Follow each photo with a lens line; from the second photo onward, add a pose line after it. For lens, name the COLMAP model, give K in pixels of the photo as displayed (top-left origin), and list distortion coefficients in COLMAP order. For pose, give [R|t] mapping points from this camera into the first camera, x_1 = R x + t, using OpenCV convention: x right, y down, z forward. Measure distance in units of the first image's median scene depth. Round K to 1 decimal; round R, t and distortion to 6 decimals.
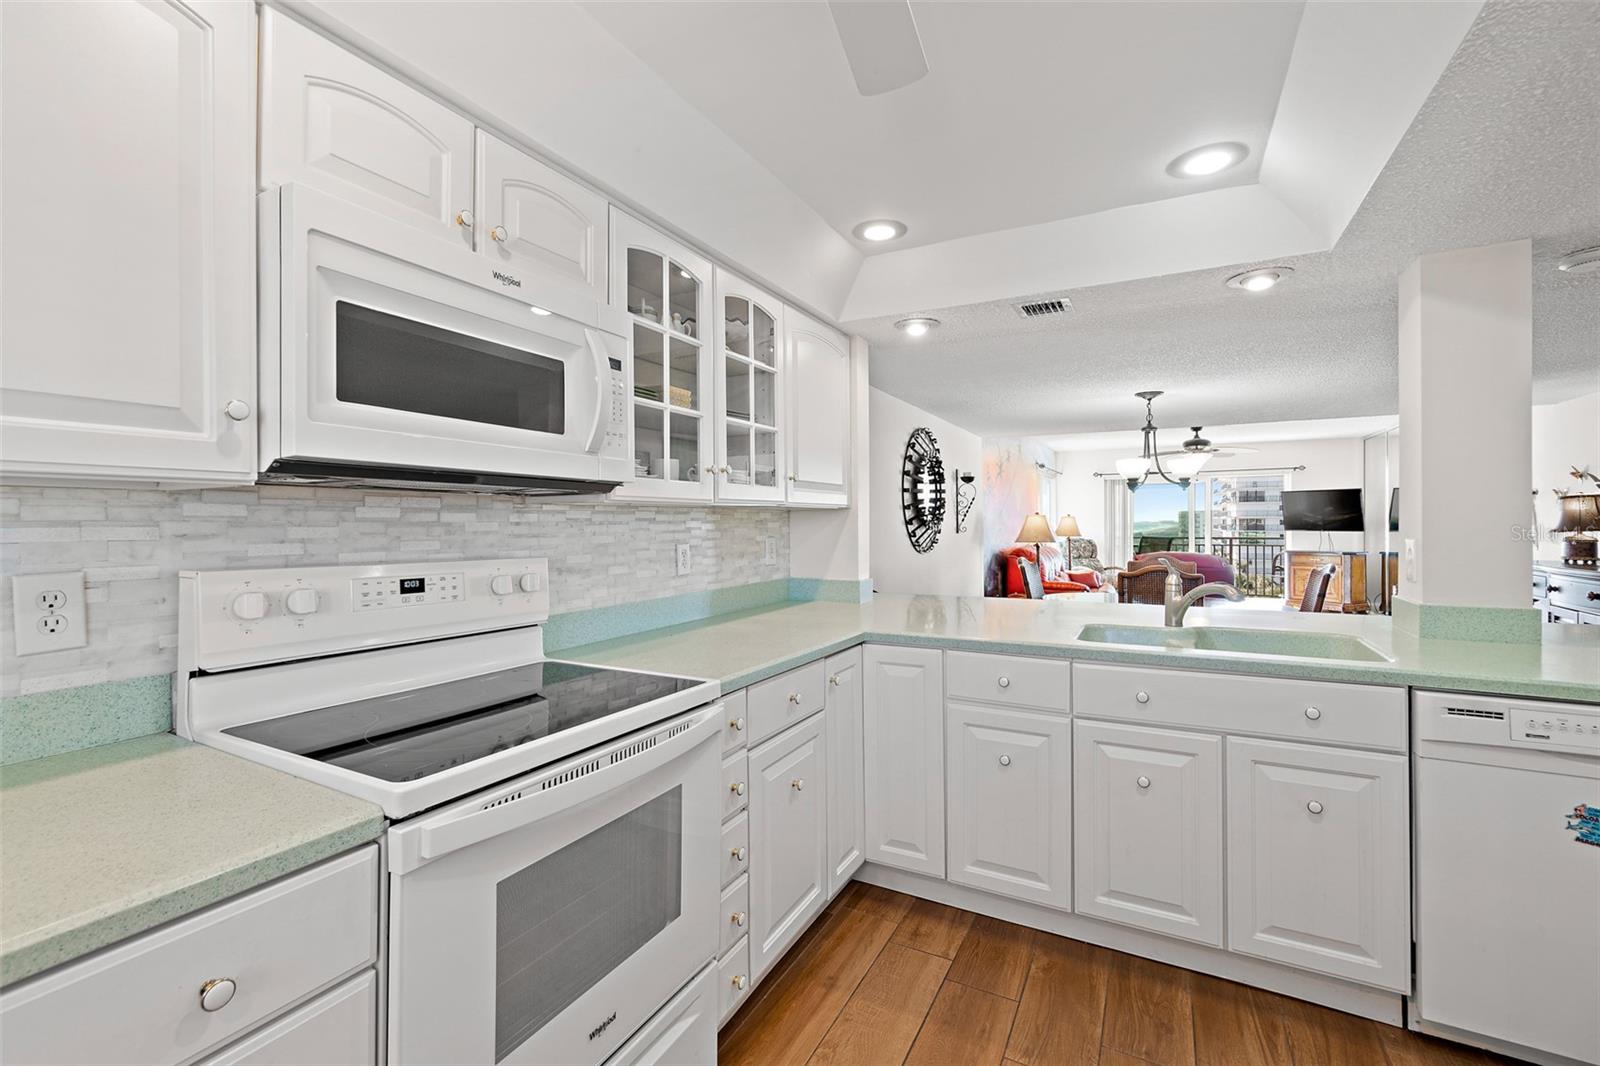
lens RADIAL K [[690.0, 0, 790.2], [0, 690.0, 523.7], [0, 0, 1]] dist [-0.009434, -0.000352]
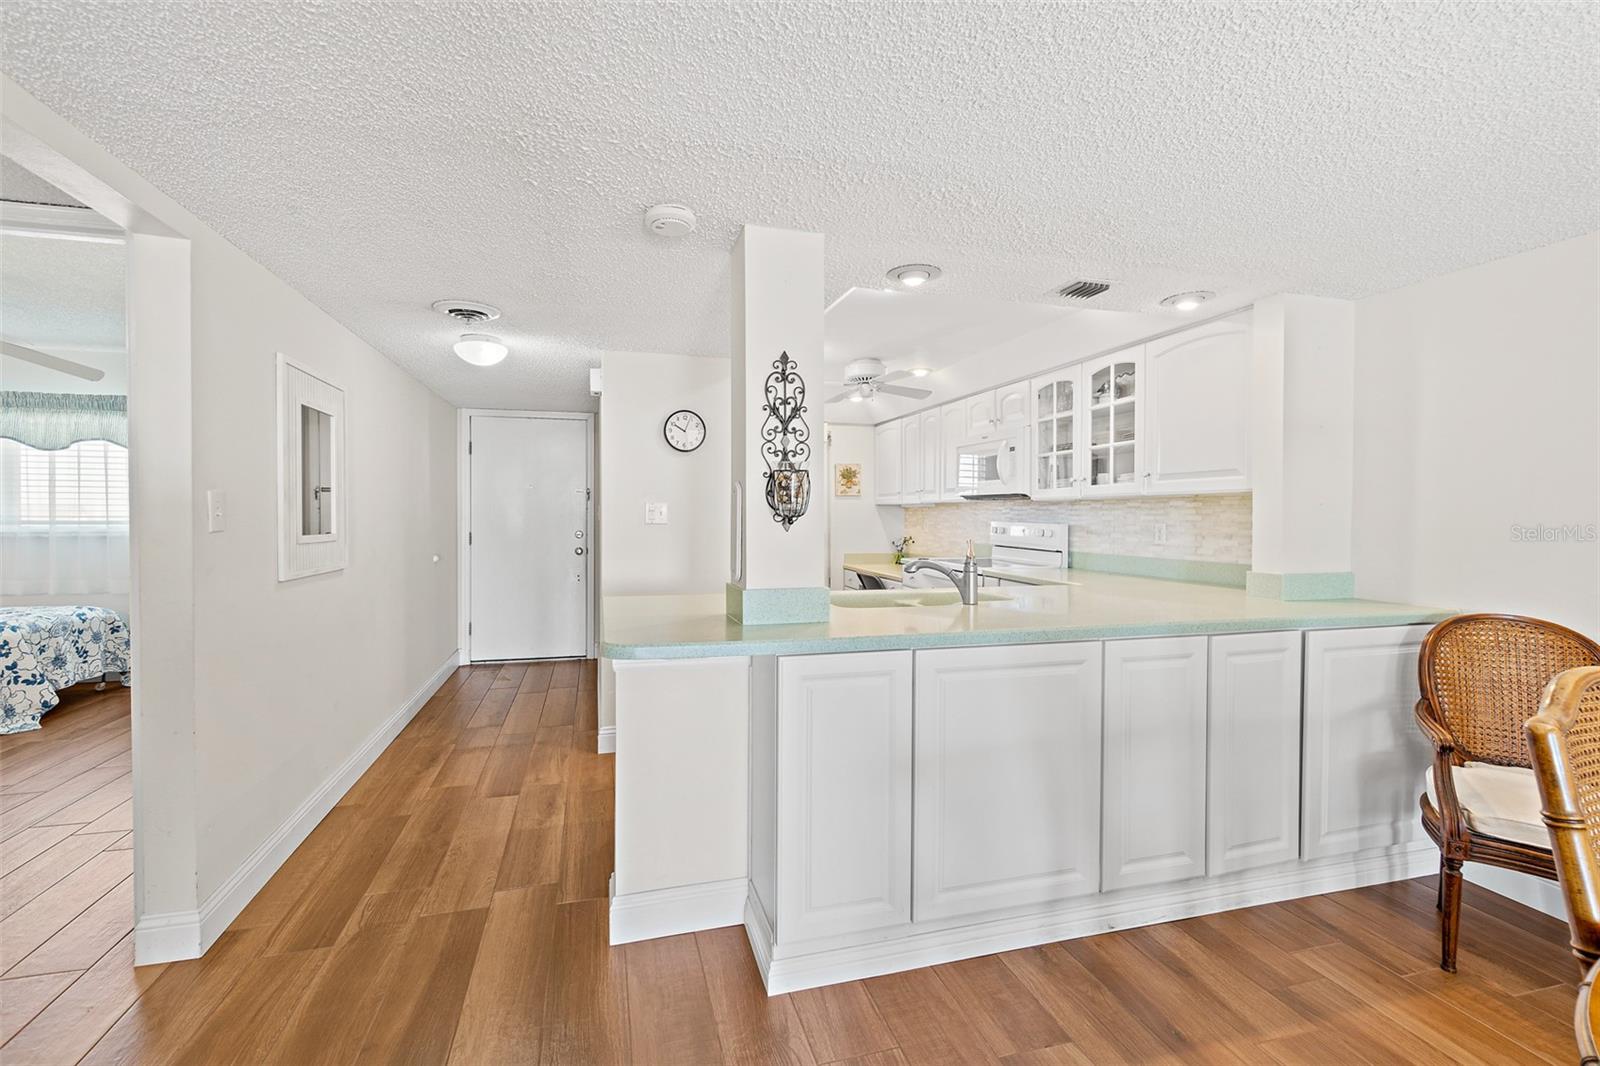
lens RADIAL K [[684.7, 0, 793.1], [0, 684.7, 518.5], [0, 0, 1]] dist [0.000472, 0.000005]
pose [[-0.710753, 0.007729, -0.703399, 1.626024], [0.000240, 0.999942, 0.010744, 0.003701], [0.703442, 0.007467, -0.710714, 1.695713]]
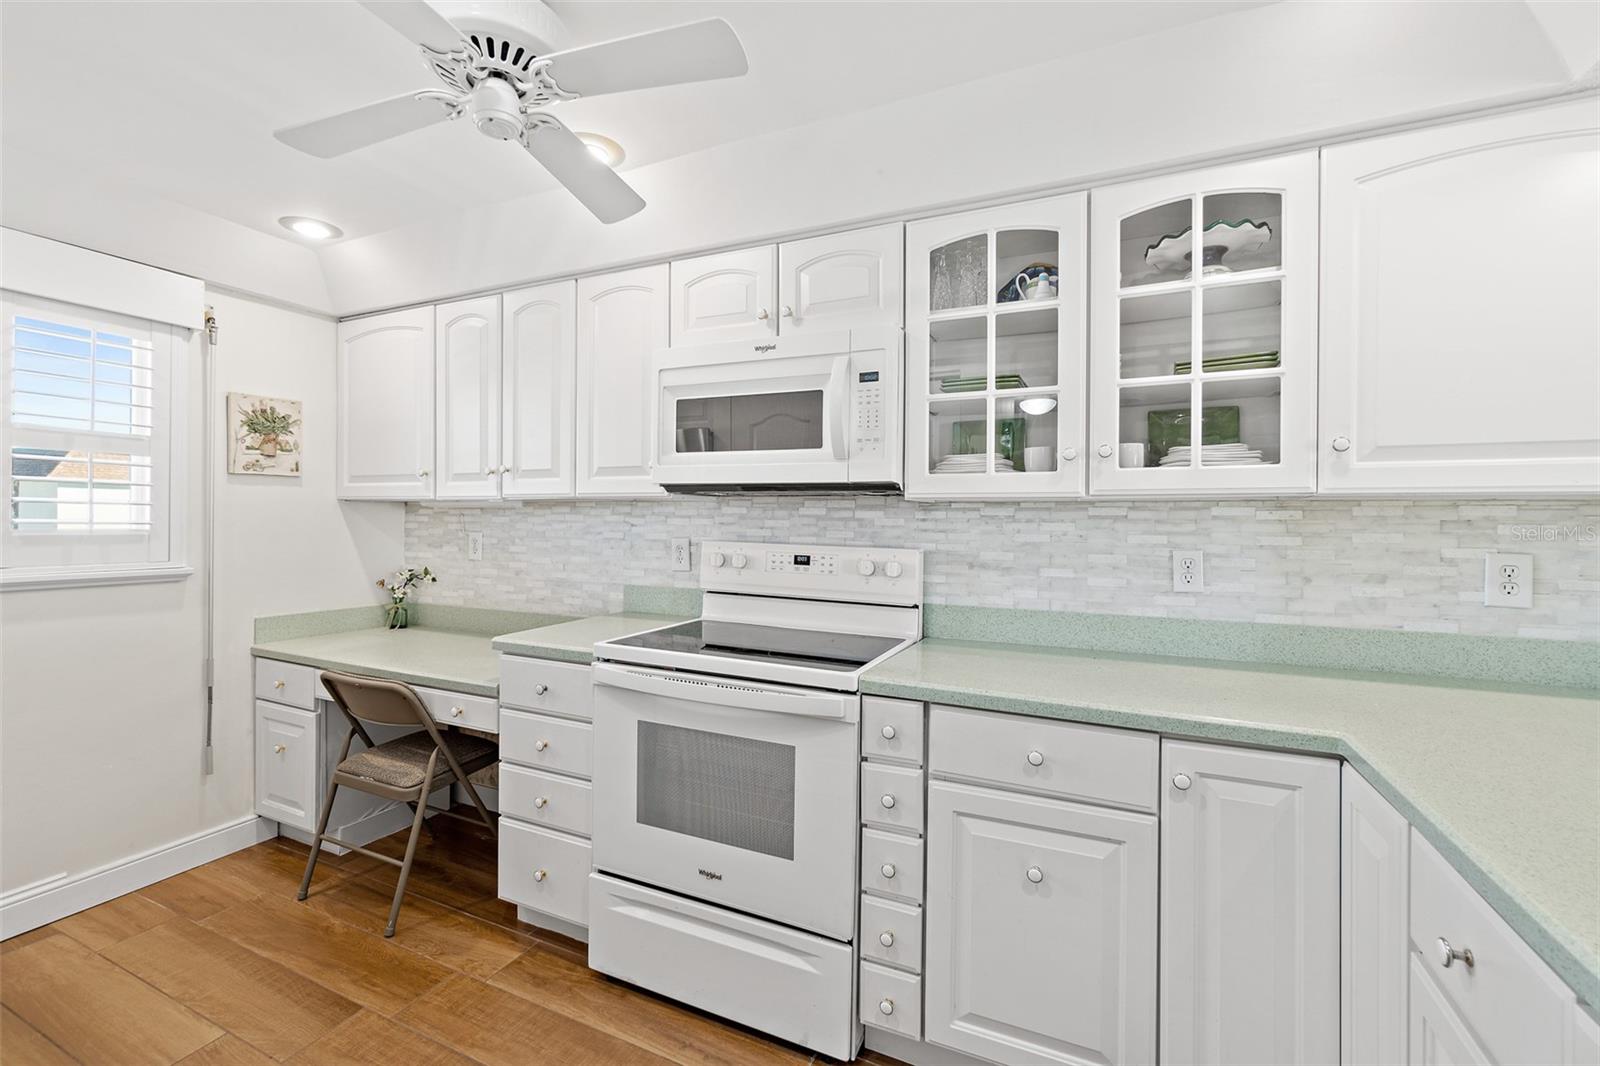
lens RADIAL K [[692.7, 0, 778.2], [0, 692.7, 522.1], [0, 0, 1]] dist [0.000909, 0.000872]
pose [[0.056806, 0.008887, -0.998346, 0.644727], [-0.012012, 0.999894, 0.008217, -0.002377], [0.998313, 0.011525, 0.056907, 0.589471]]
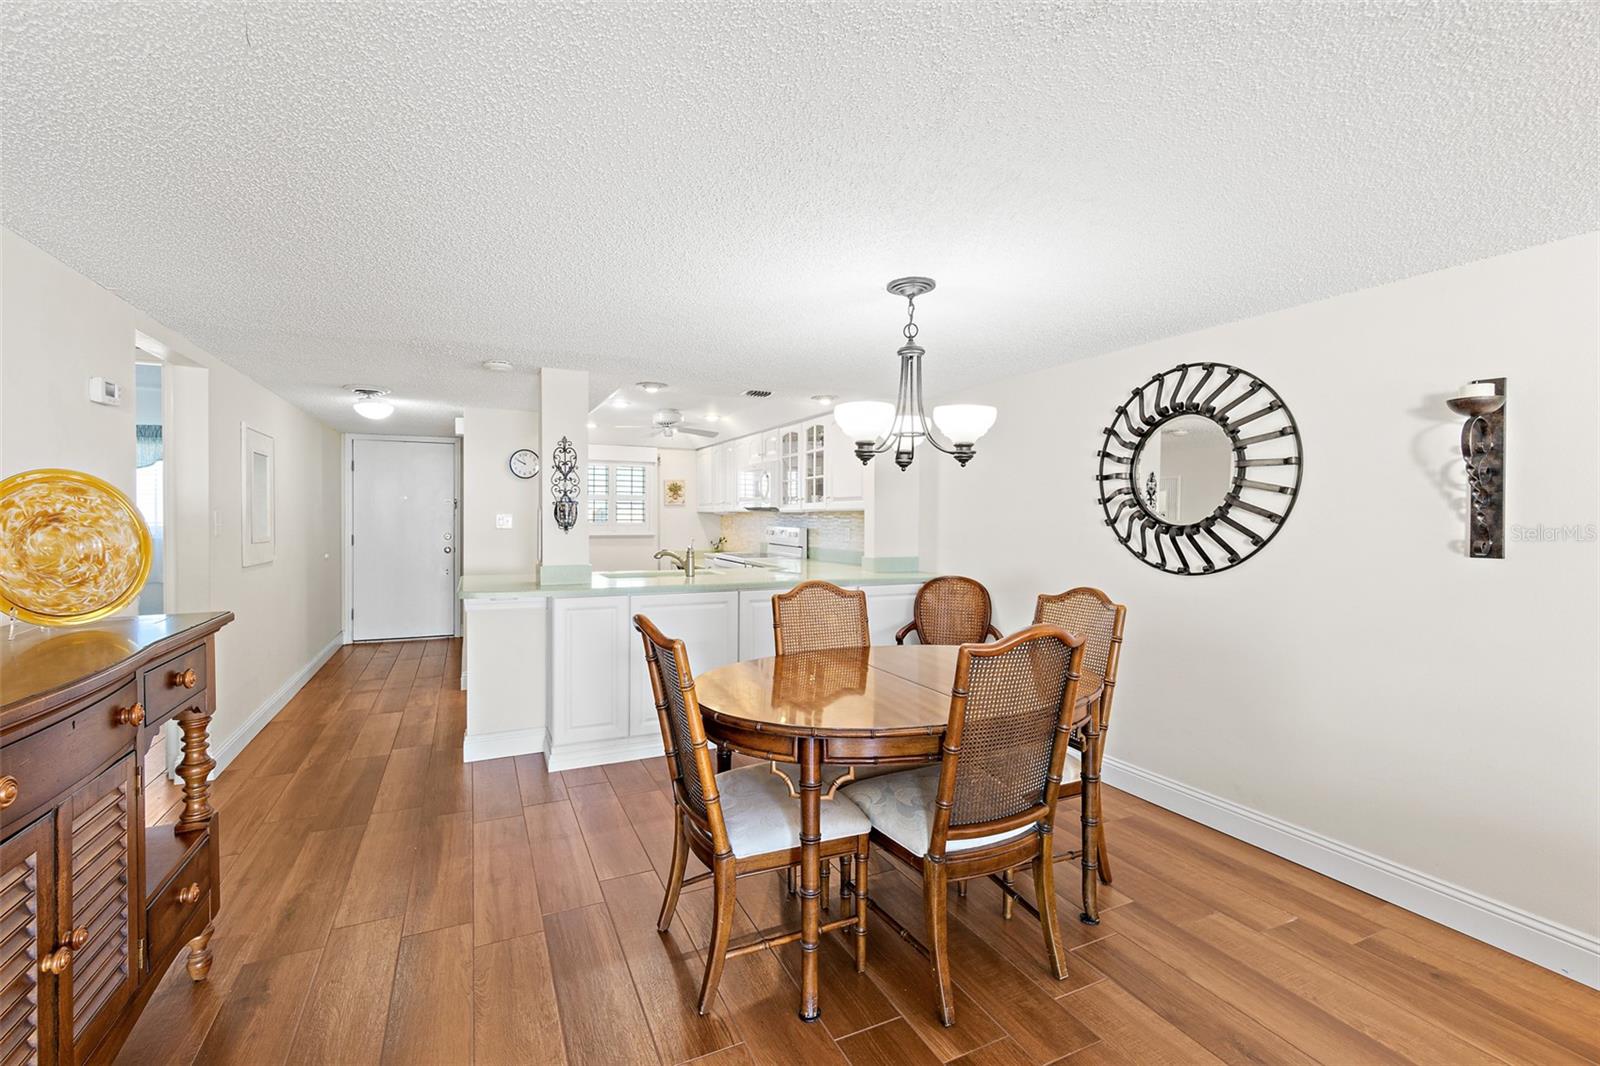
lens RADIAL K [[687.9, 0, 790.8], [0, 687.9, 520.9], [0, 0, 1]] dist [-0.002313, -0.000197]
pose [[-0.591512, 0.008597, -0.806250, 2.029492], [-0.002046, 0.999924, 0.012164, -0.023860], [0.806294, 0.008845, -0.591449, 2.495561]]
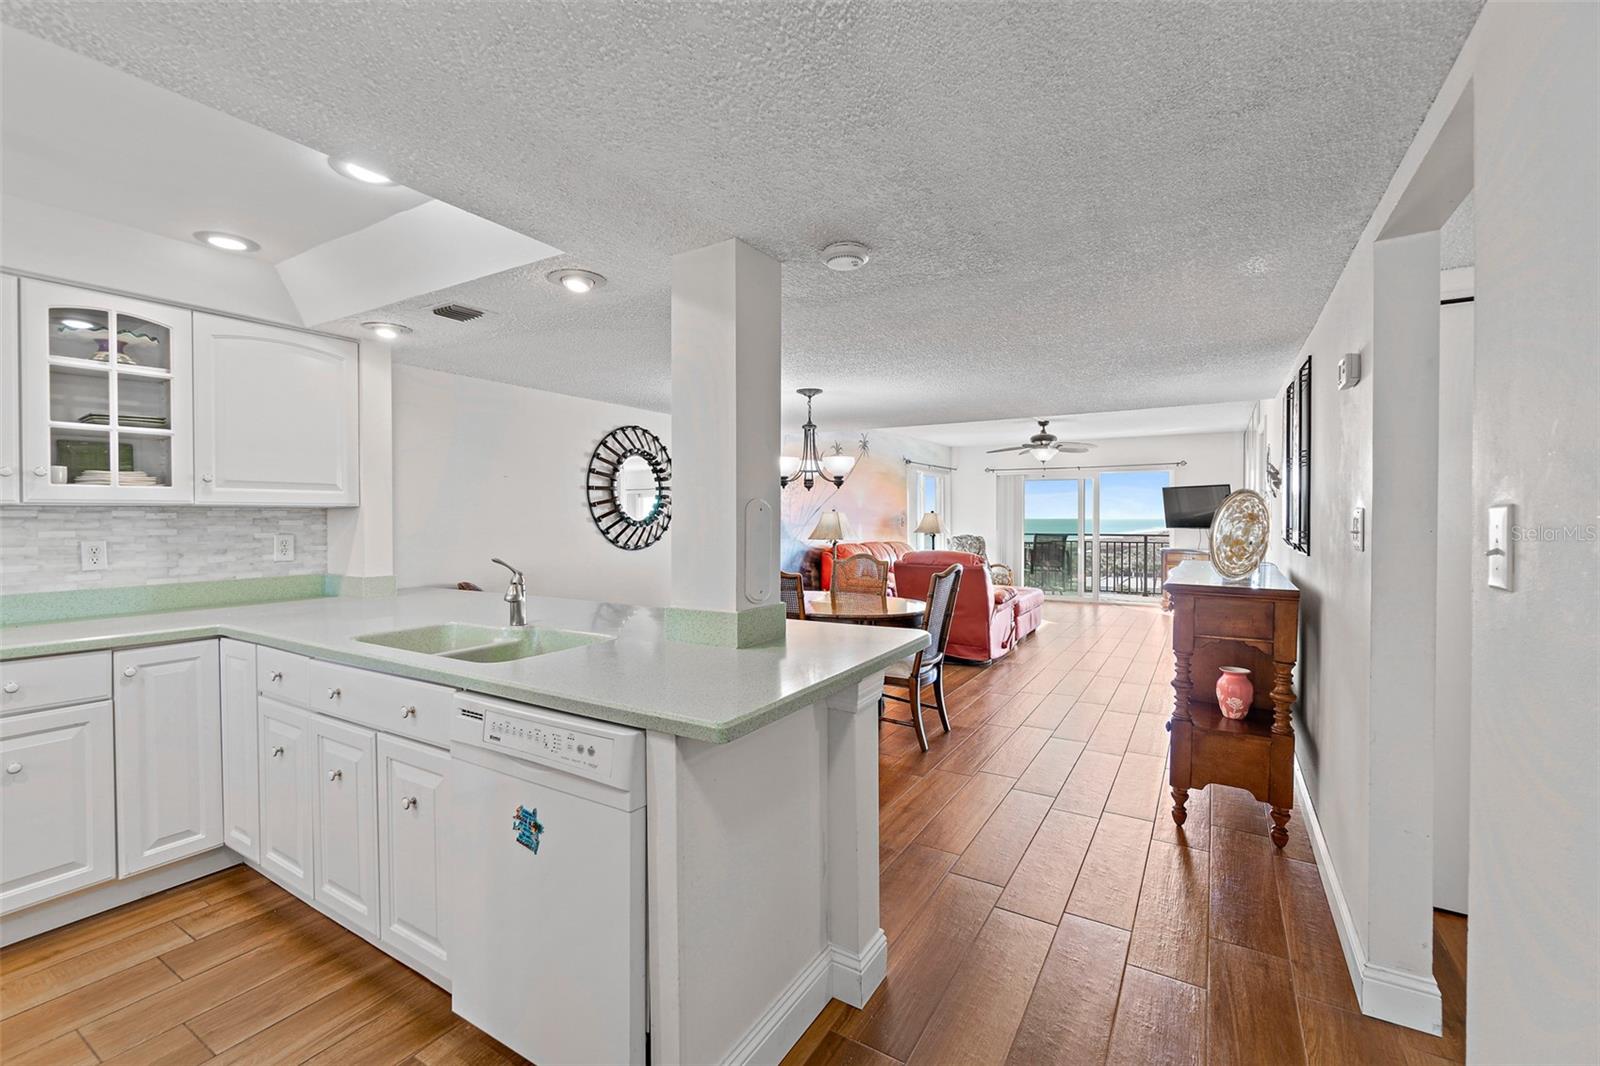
lens RADIAL K [[687.9, 0, 790.8], [0, 687.9, 520.9], [0, 0, 1]] dist [-0.002313, -0.000197]
pose [[0.998567, 0.002559, -0.053459, 1.106213], [-0.002346, 0.999989, 0.004051, -0.009572], [0.053468, -0.003920, 0.998562, 0.006754]]
